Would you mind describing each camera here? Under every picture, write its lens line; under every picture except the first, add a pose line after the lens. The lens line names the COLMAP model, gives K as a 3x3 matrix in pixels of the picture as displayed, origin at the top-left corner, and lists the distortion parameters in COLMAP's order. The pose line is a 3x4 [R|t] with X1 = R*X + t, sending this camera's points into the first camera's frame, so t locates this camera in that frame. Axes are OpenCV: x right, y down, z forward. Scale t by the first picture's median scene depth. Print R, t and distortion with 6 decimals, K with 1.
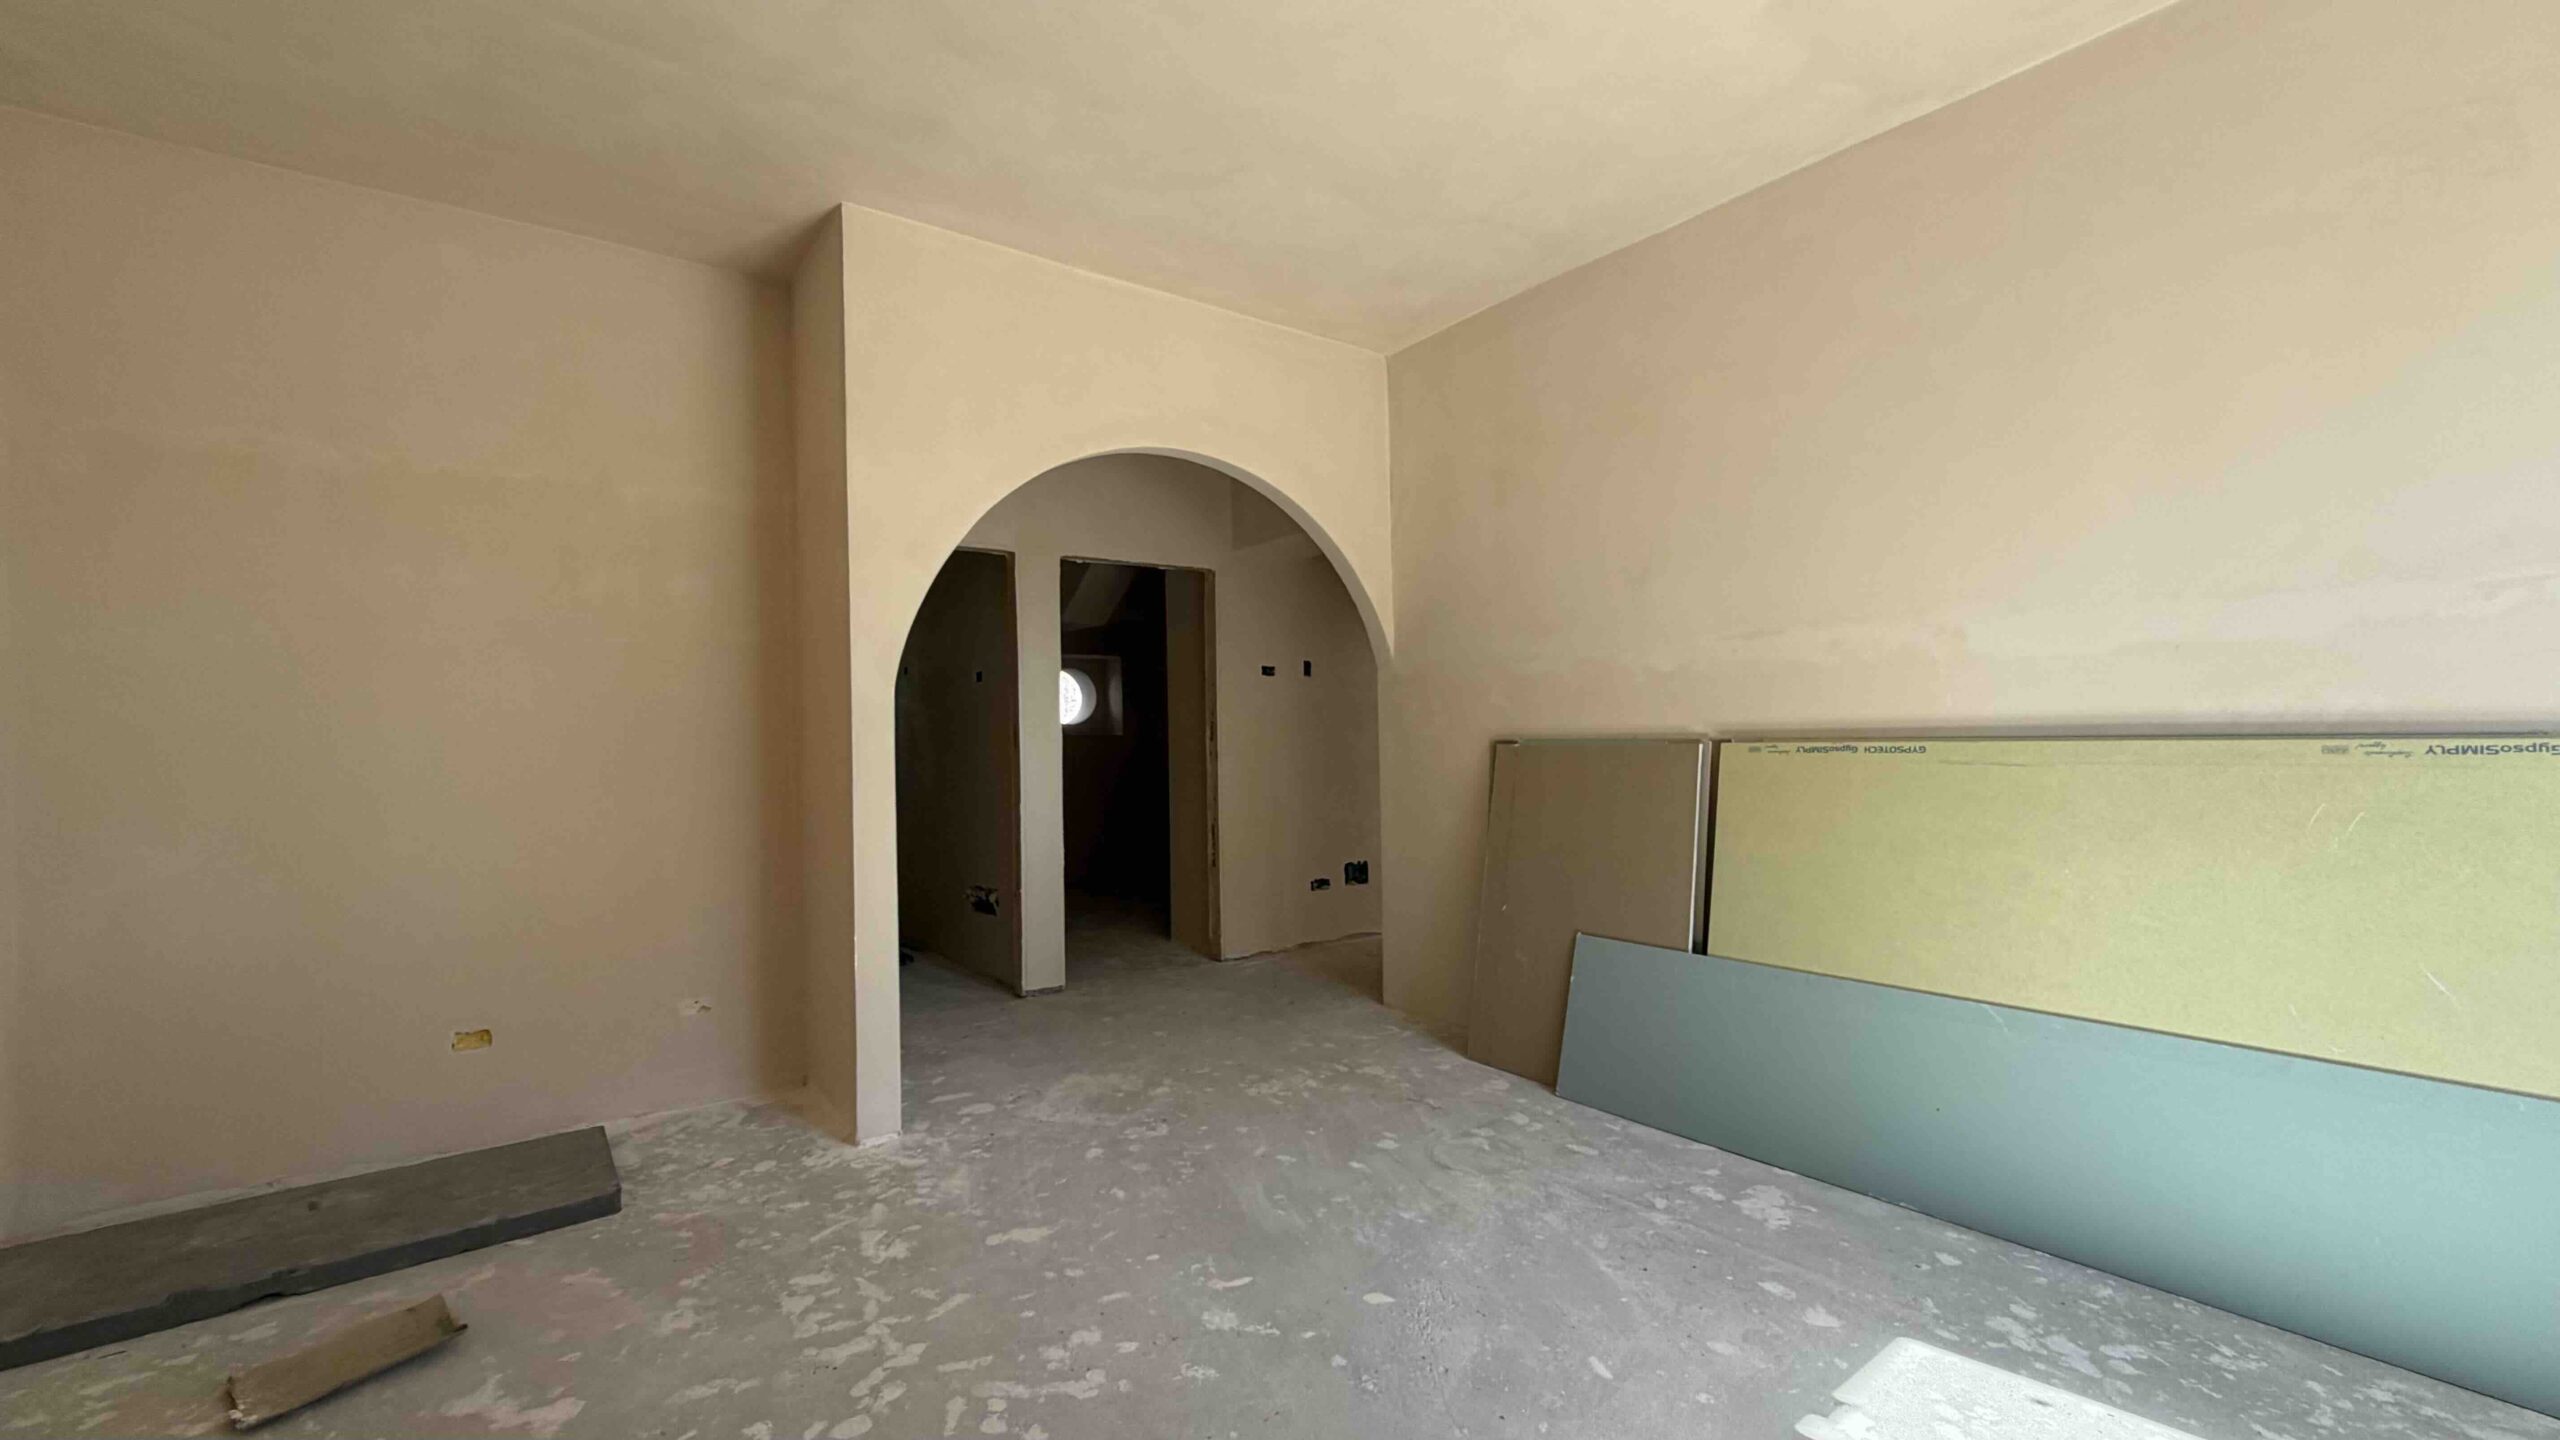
lens RADIAL K [[1017.6, 0, 1275.8], [0, 1017.6, 724.1], [0, 0, 1]] dist [-0.001632, 0.000245]
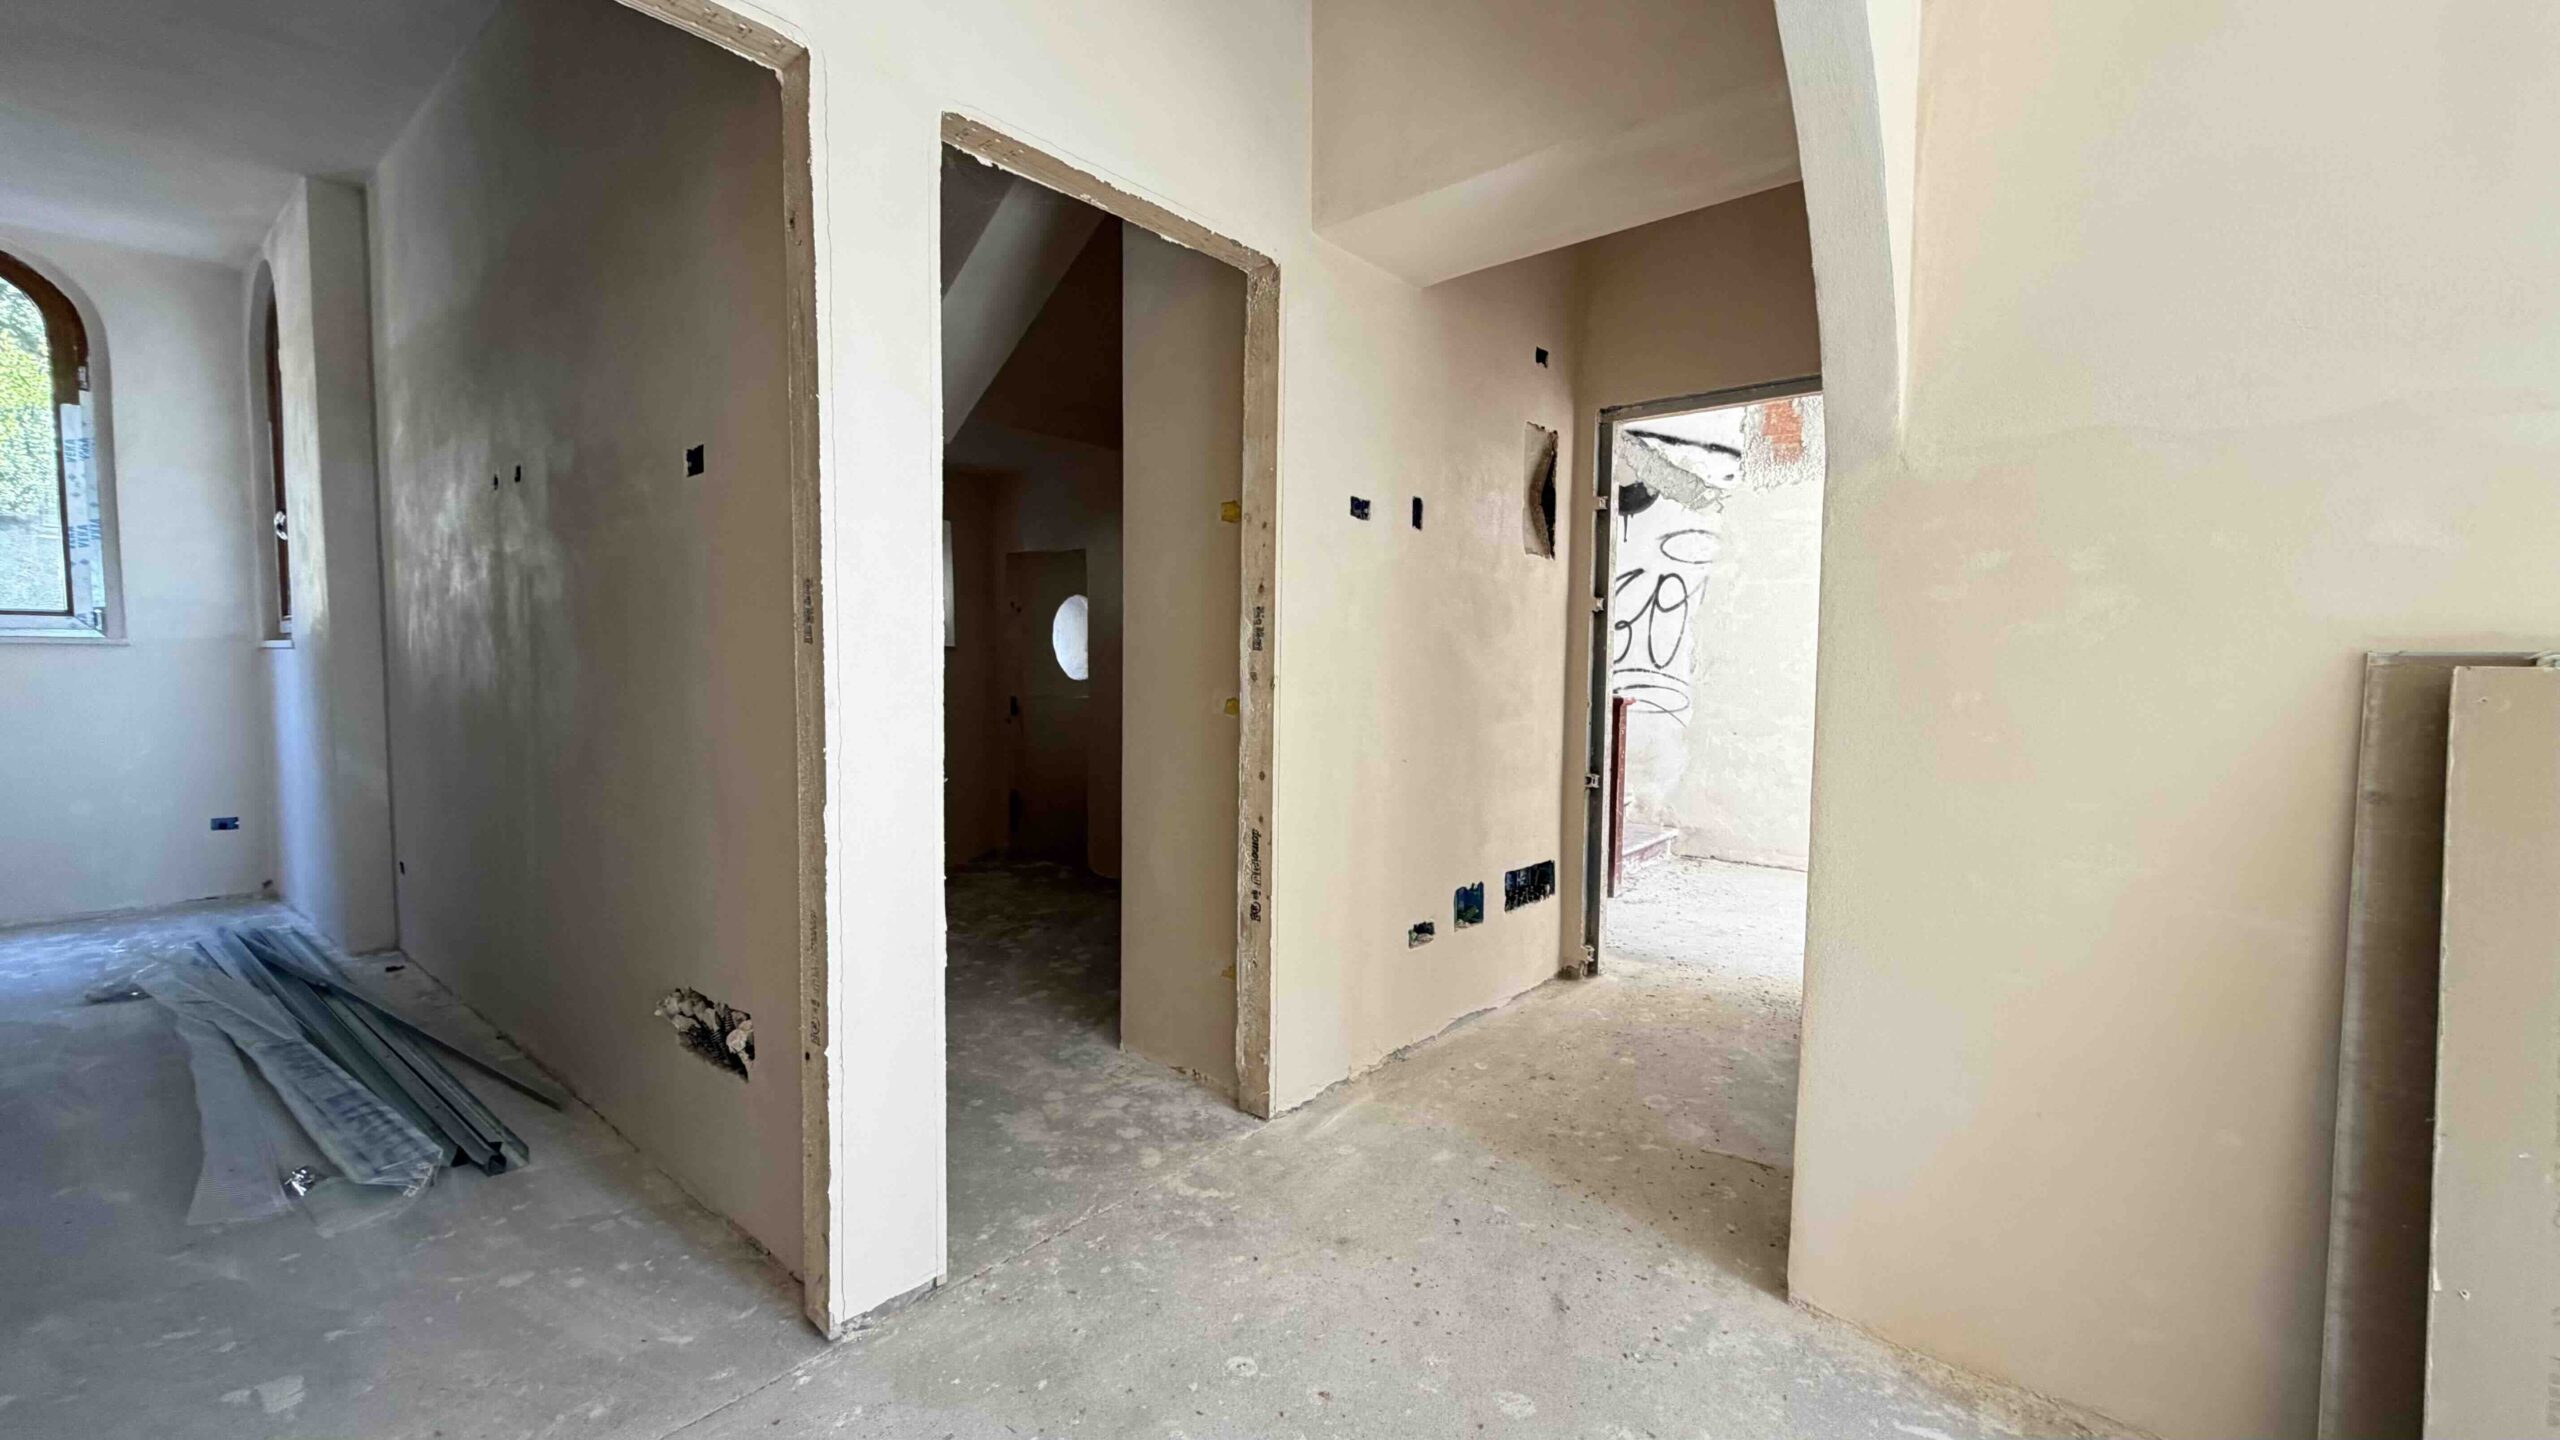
lens RADIAL K [[1017.6, 0, 1275.8], [0, 1017.6, 724.1], [0, 0, 1]] dist [-0.001632, 0.000245]
pose [[0.975679, 0.014721, 0.218709, -0.285186], [-0.029433, 0.997505, 0.064164, 0.037872], [-0.217219, -0.069041, 0.973678, 1.014455]]
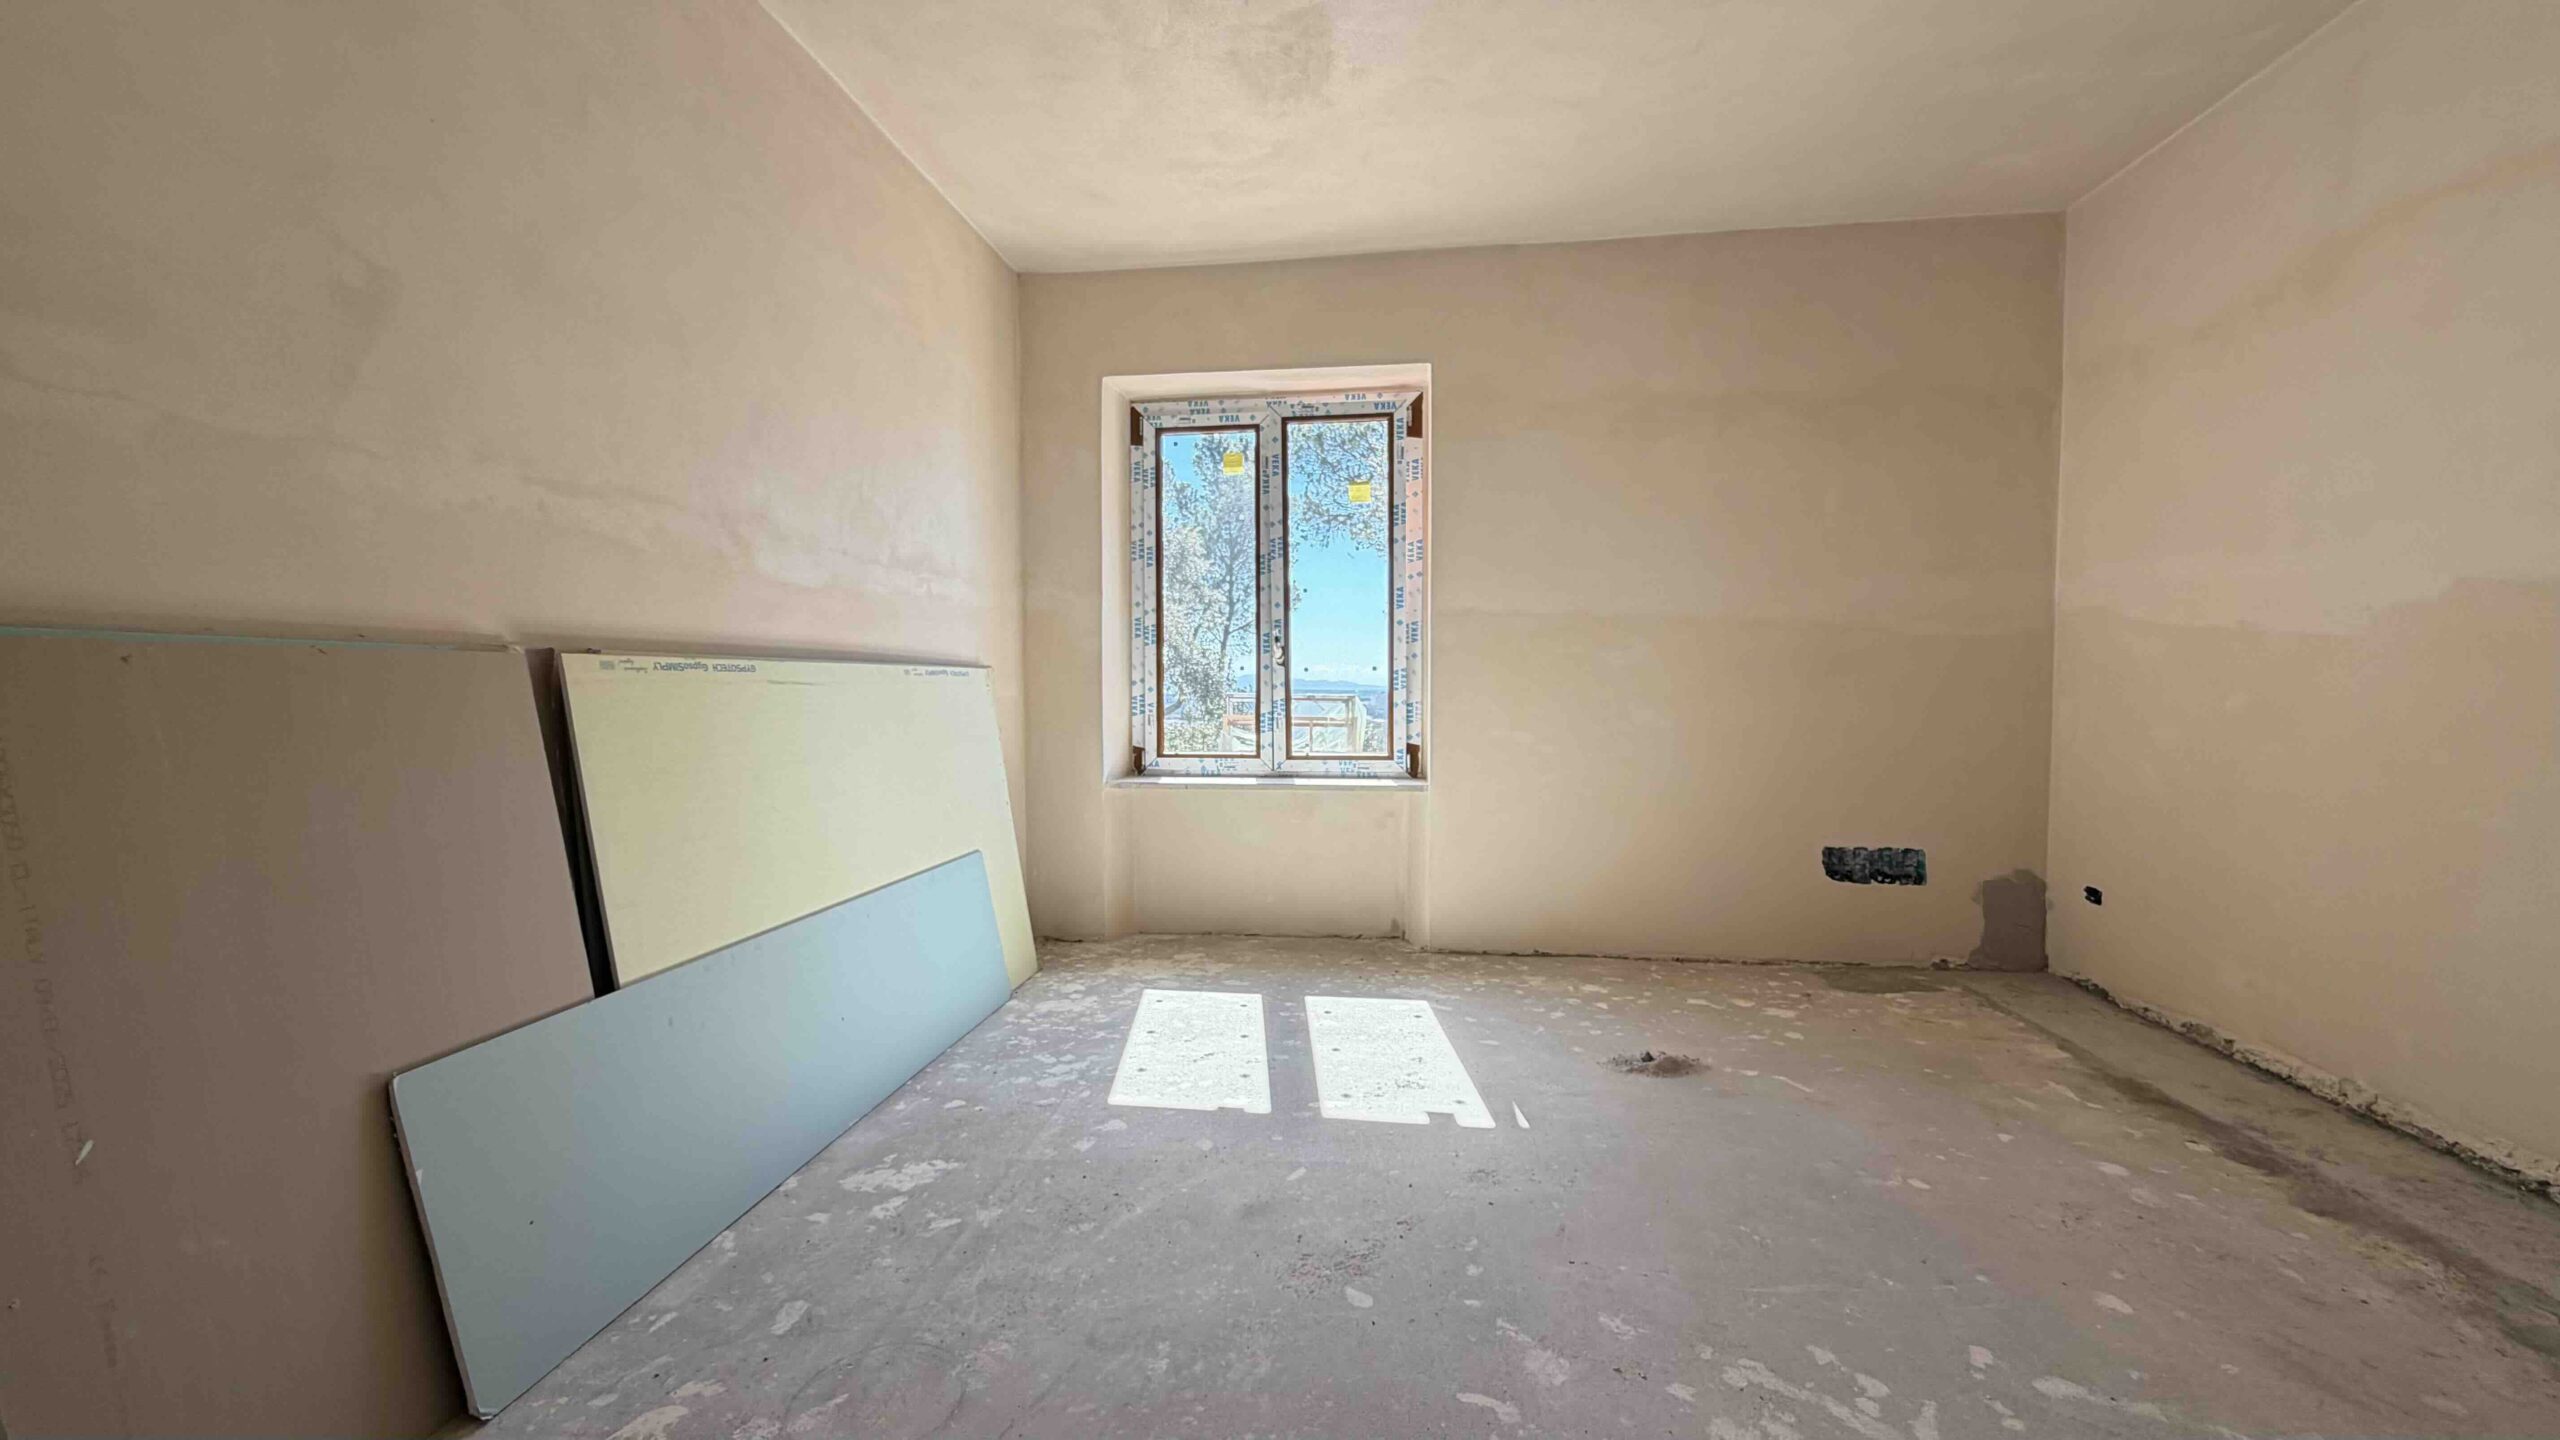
lens RADIAL K [[1017.6, 0, 1275.8], [0, 1017.6, 724.1], [0, 0, 1]] dist [-0.001632, 0.000245]
pose [[-0.708018, -0.004356, 0.706181, -0.327659], [0.011369, 0.999781, 0.017565, 0.059845], [-0.706103, 0.020465, -0.707814, 1.219741]]
